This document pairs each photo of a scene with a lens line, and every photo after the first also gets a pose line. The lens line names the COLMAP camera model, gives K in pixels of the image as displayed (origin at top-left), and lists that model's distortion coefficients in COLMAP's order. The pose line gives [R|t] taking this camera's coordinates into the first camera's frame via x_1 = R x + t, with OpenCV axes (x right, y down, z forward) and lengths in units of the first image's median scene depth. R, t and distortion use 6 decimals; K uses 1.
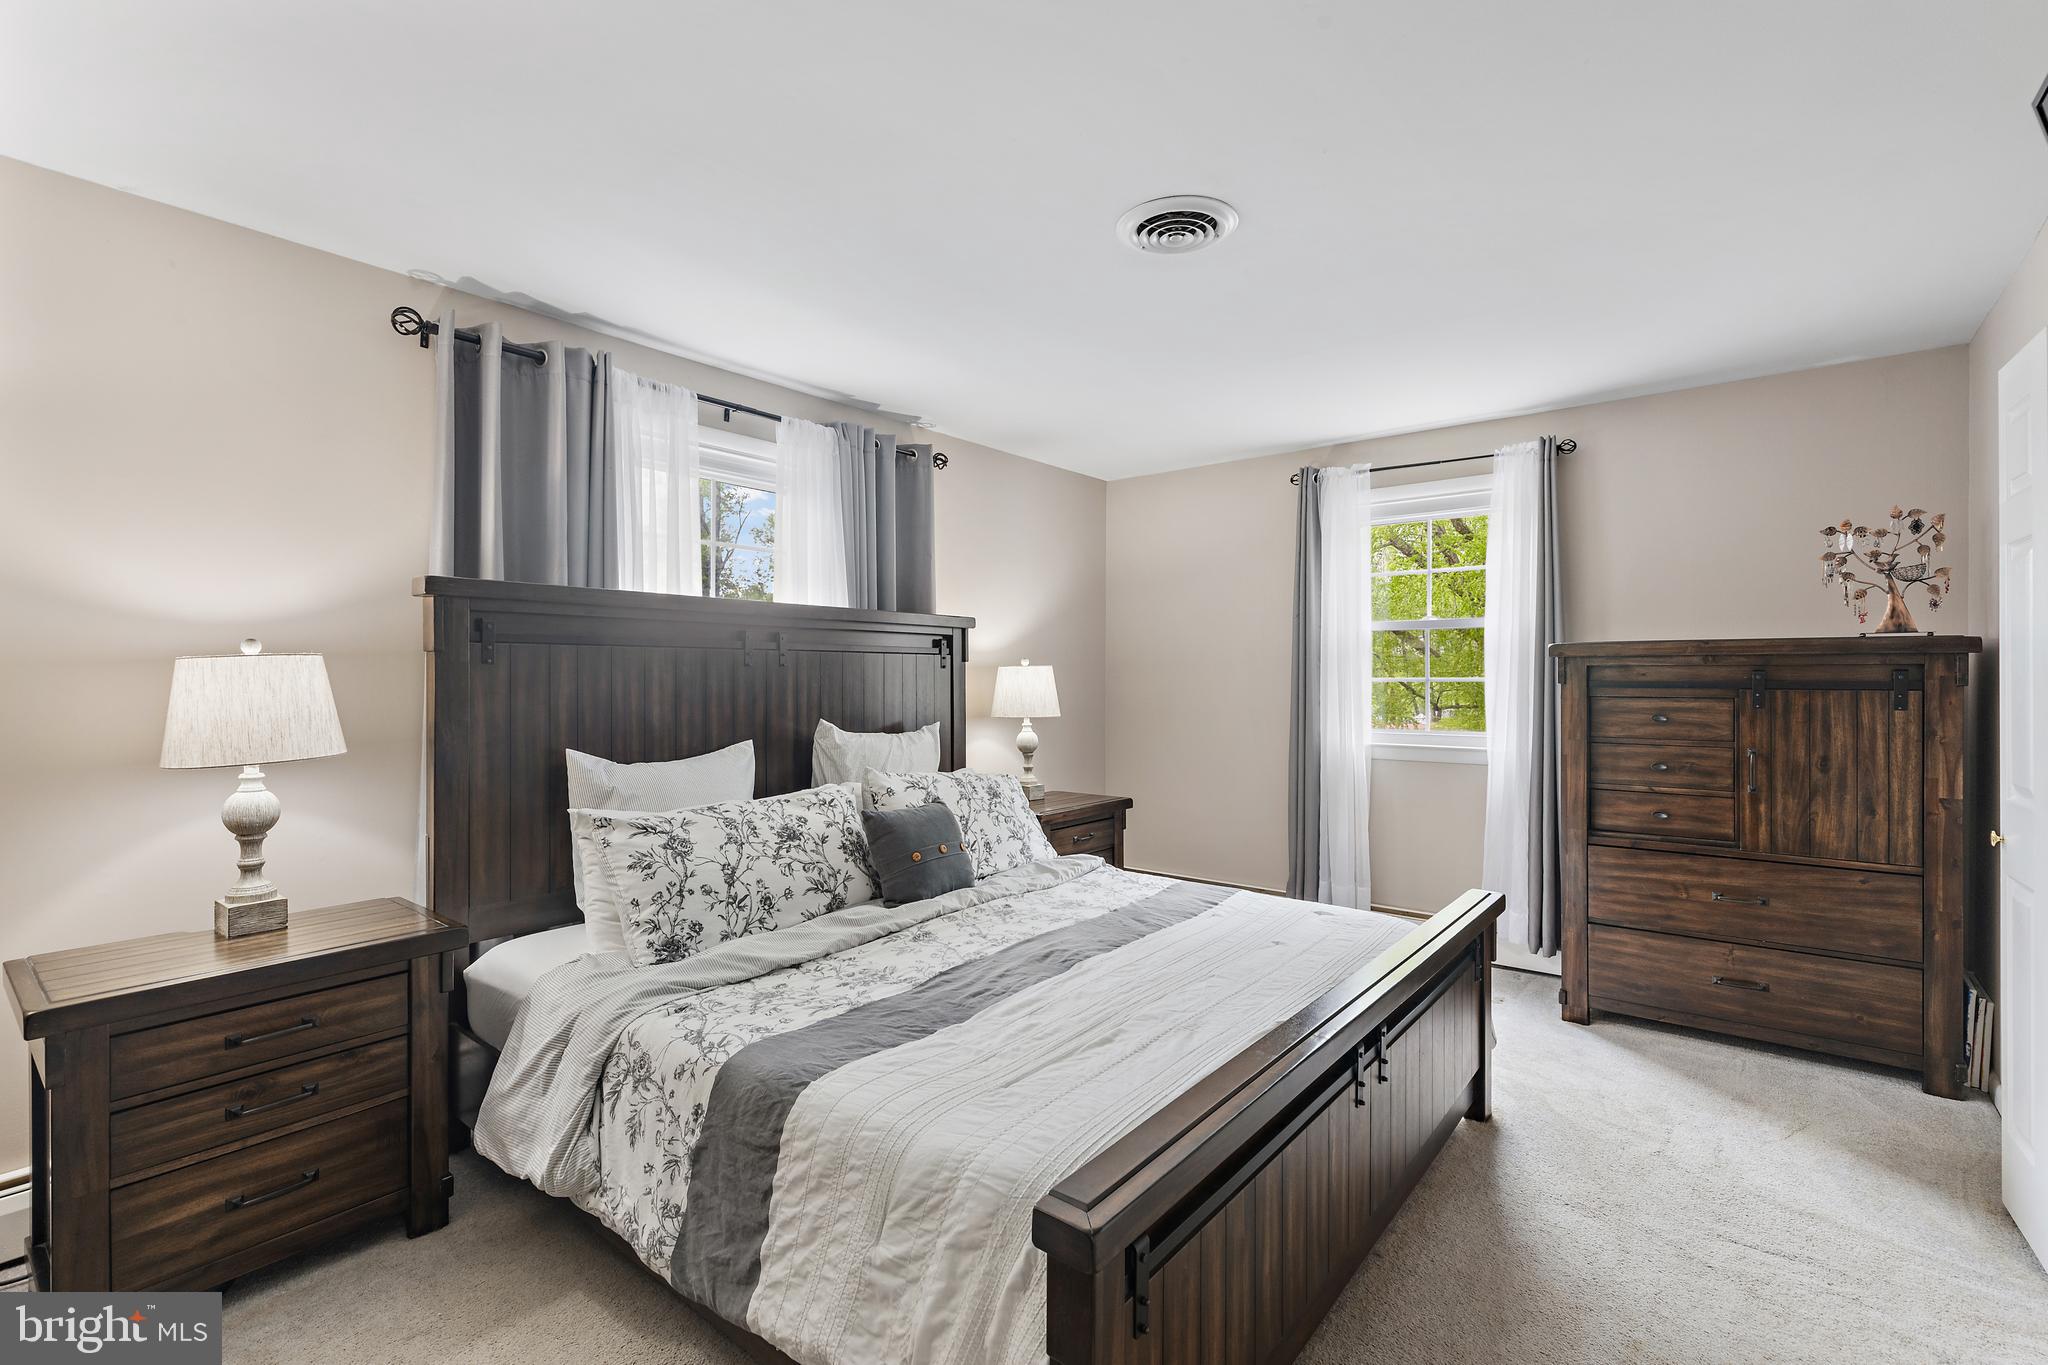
lens RADIAL K [[924.0, 0, 1029.5], [0, 924.0, 674.9], [0, 0, 1]] dist [0.003778, -0.001103]
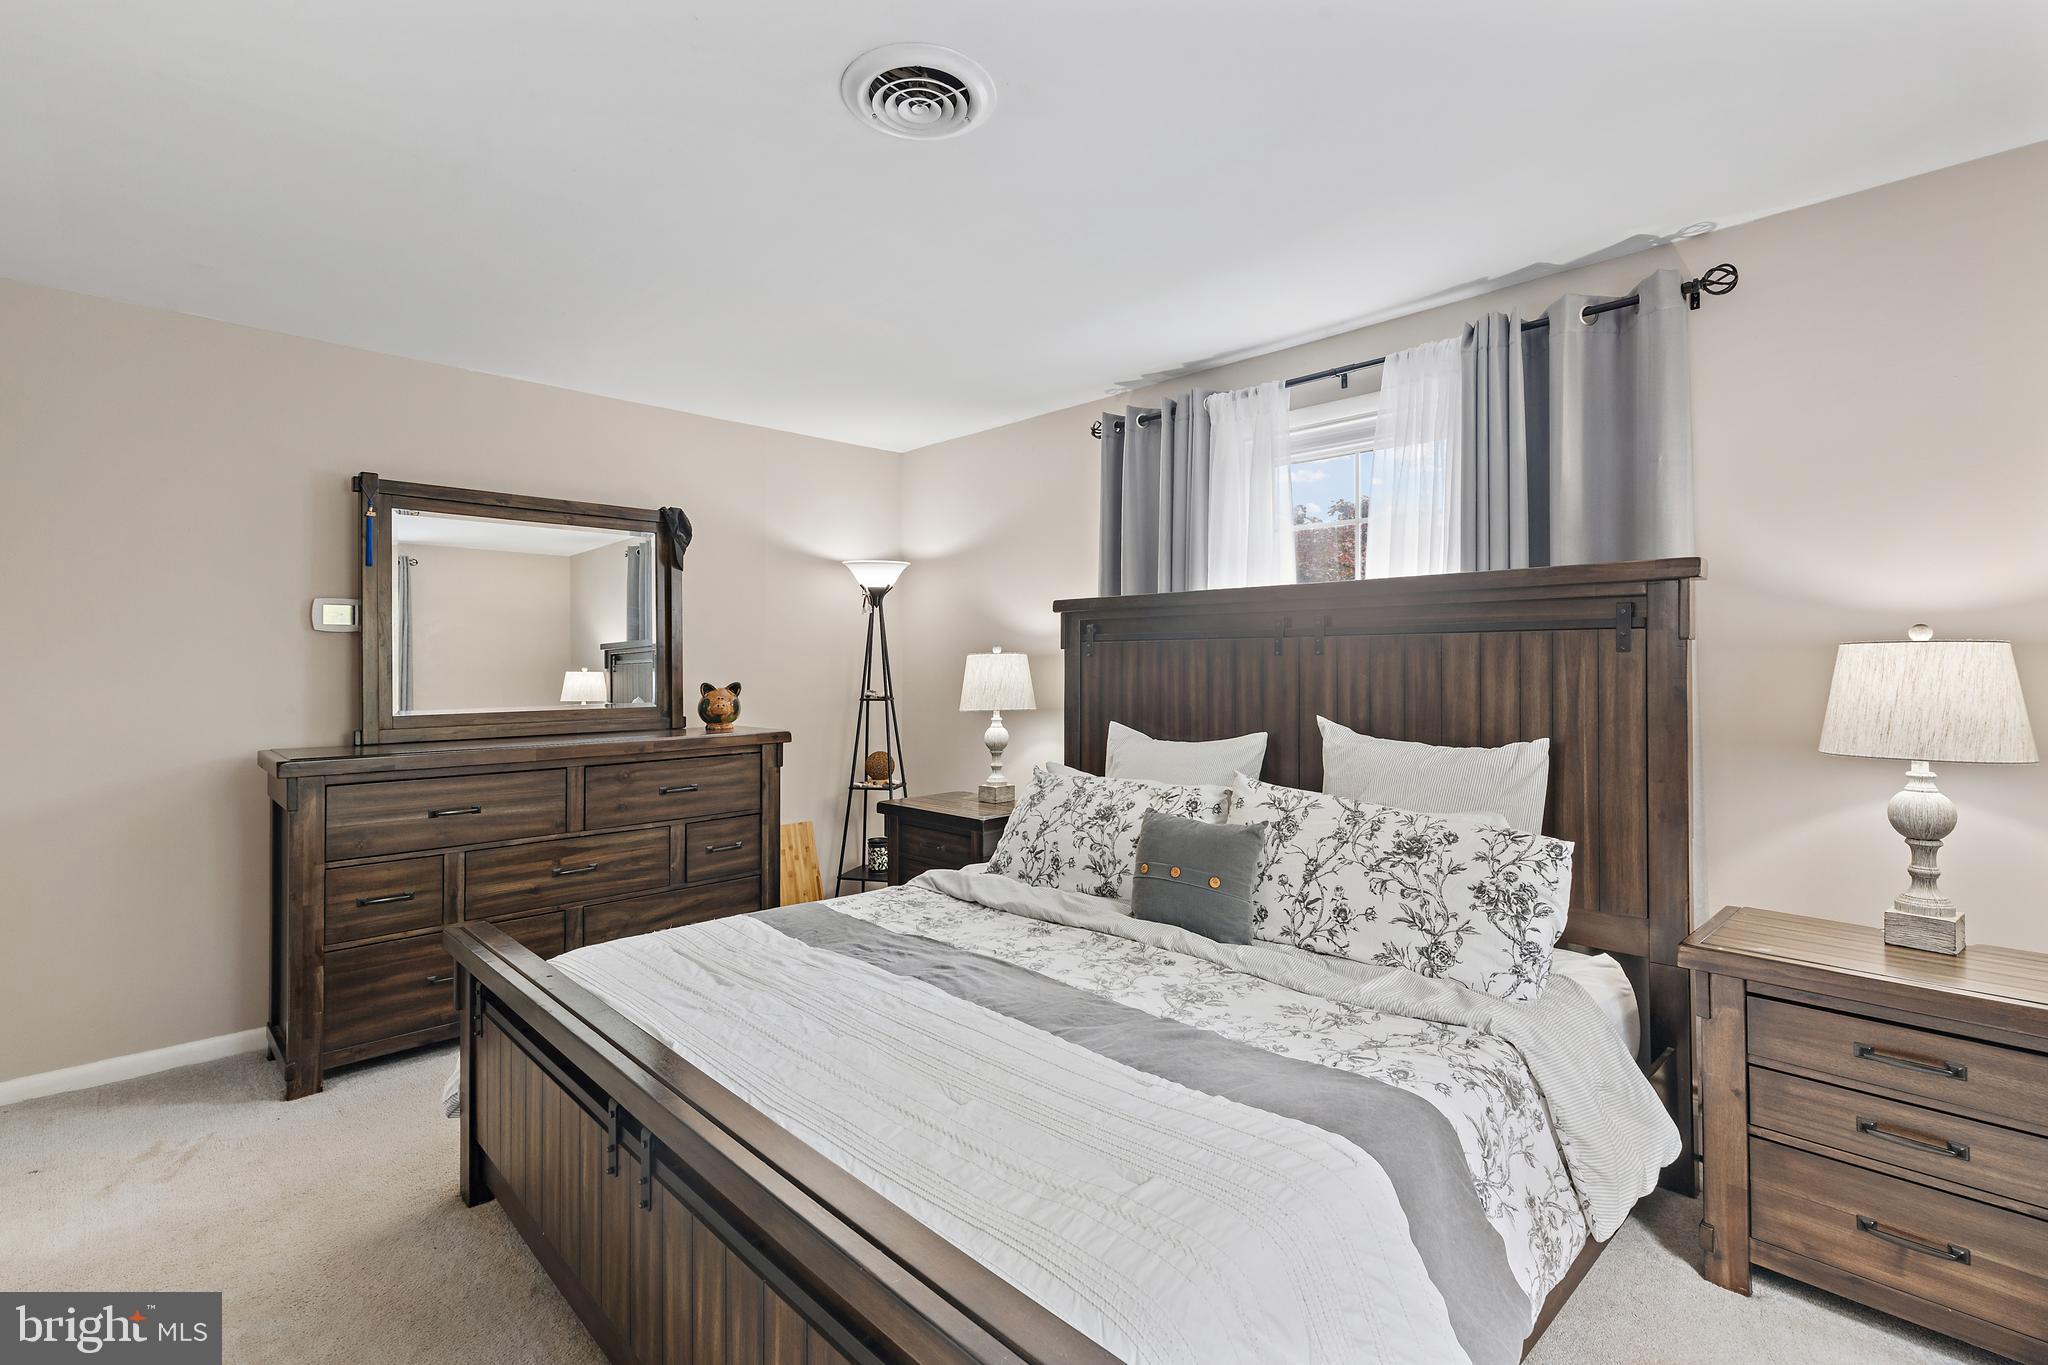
lens RADIAL K [[939.2, 0, 1027.2], [0, 939.2, 640.0], [0, 0, 1]] dist [0.014366, -0.000234]
pose [[-0.129779, -0.026726, -0.991183, 0.816964], [0.002530, 0.999625, -0.027285, 0.001613], [0.991540, -0.006049, -0.129663, 1.035413]]
